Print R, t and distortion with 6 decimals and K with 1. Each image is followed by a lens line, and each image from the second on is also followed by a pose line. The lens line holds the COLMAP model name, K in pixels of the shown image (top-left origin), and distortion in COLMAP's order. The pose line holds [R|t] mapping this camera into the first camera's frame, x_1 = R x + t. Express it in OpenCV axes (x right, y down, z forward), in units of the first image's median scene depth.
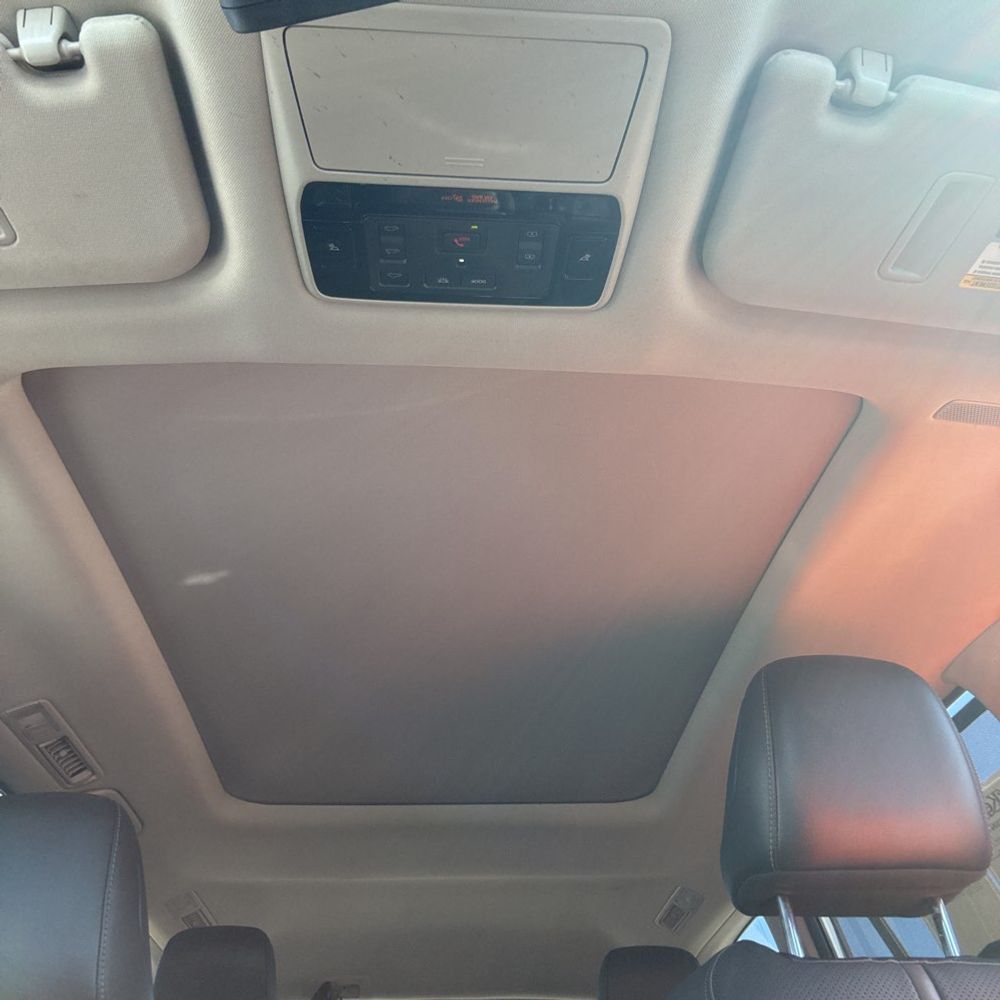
lens RADIAL K [[785.5, 0, 500.0], [0, 785.5, 500.0], [0, 0, 1]] dist [0.052959, -0.050687]
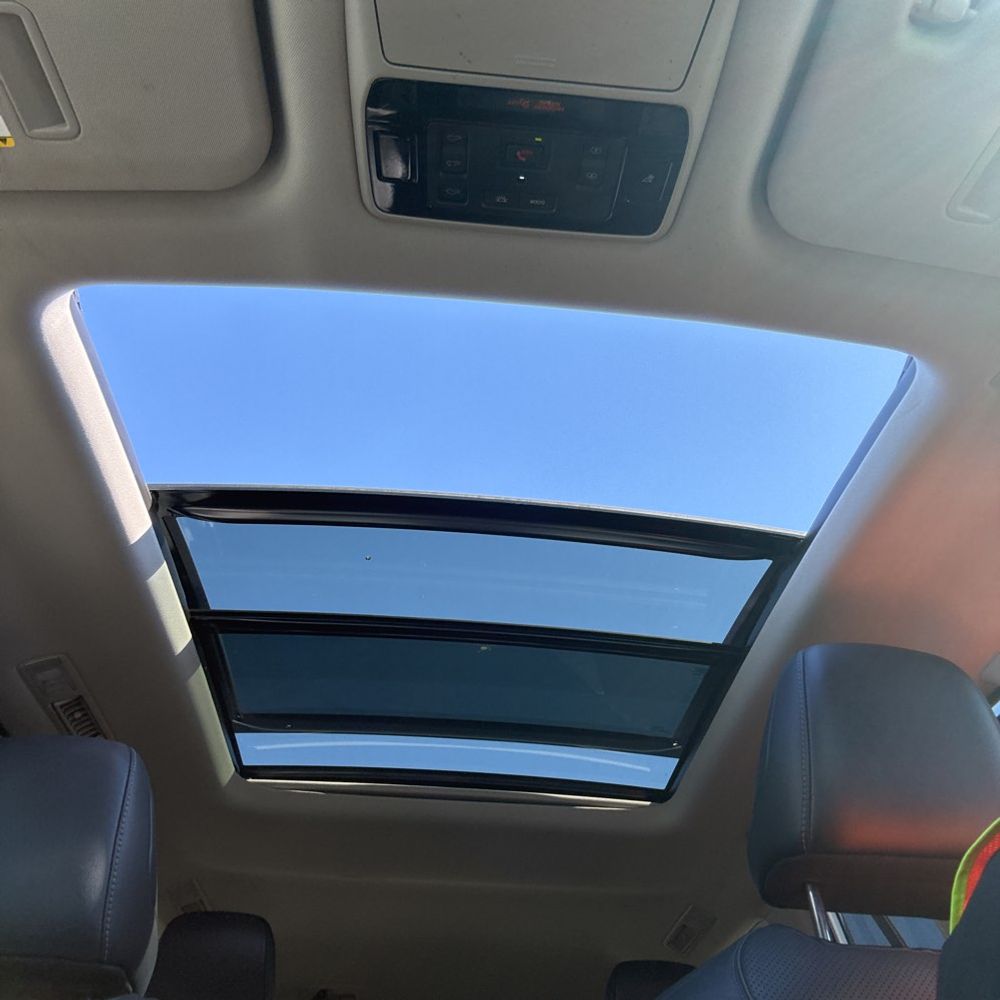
lens RADIAL K [[785.5, 0, 500.0], [0, 785.5, 500.0], [0, 0, 1]] dist [0.052959, -0.050687]
pose [[0.998706, 0.046834, -0.019833, -0.036968], [-0.047522, 0.998230, -0.035750, 0.132370], [0.018124, 0.036646, 0.999164, 0.025838]]
